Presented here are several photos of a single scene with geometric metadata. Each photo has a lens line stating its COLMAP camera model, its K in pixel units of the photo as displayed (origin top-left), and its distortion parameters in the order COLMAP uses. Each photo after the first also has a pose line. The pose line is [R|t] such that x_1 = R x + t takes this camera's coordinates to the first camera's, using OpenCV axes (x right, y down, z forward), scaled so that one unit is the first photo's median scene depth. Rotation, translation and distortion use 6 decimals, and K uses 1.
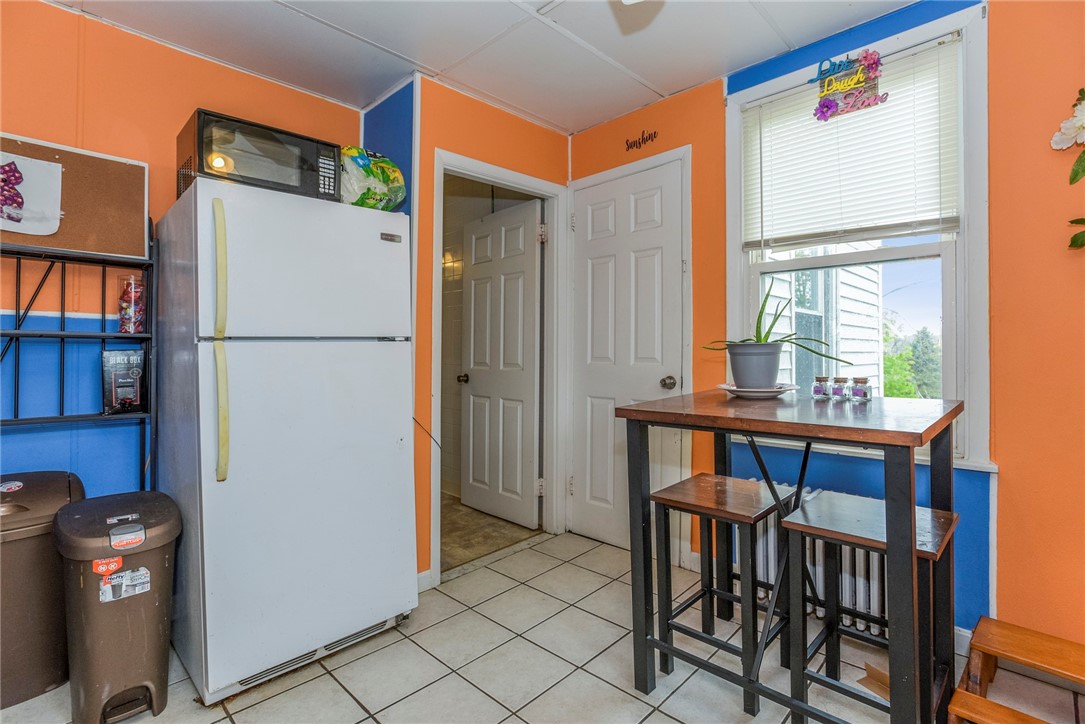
lens RADIAL K [[533.8, 0, 569.6], [0, 533.8, 346.5], [0, 0, 1]] dist [-0.000612, -0.000412]
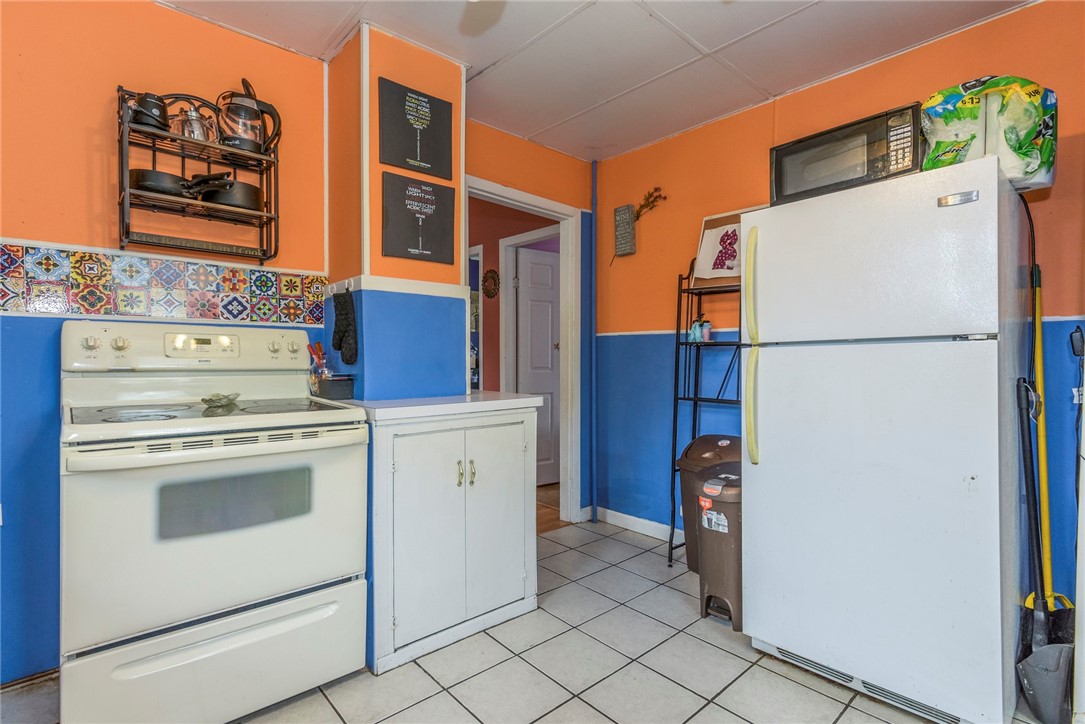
lens RADIAL K [[533.8, 0, 551.8], [0, 533.8, 364.9], [0, 0, 1]] dist [-0.000612, -0.000412]
pose [[-0.085093, 0.018896, -0.996194, 0.524703], [0.009872, 0.999787, 0.018121, 0.005070], [0.996324, -0.008292, -0.085262, 0.614400]]
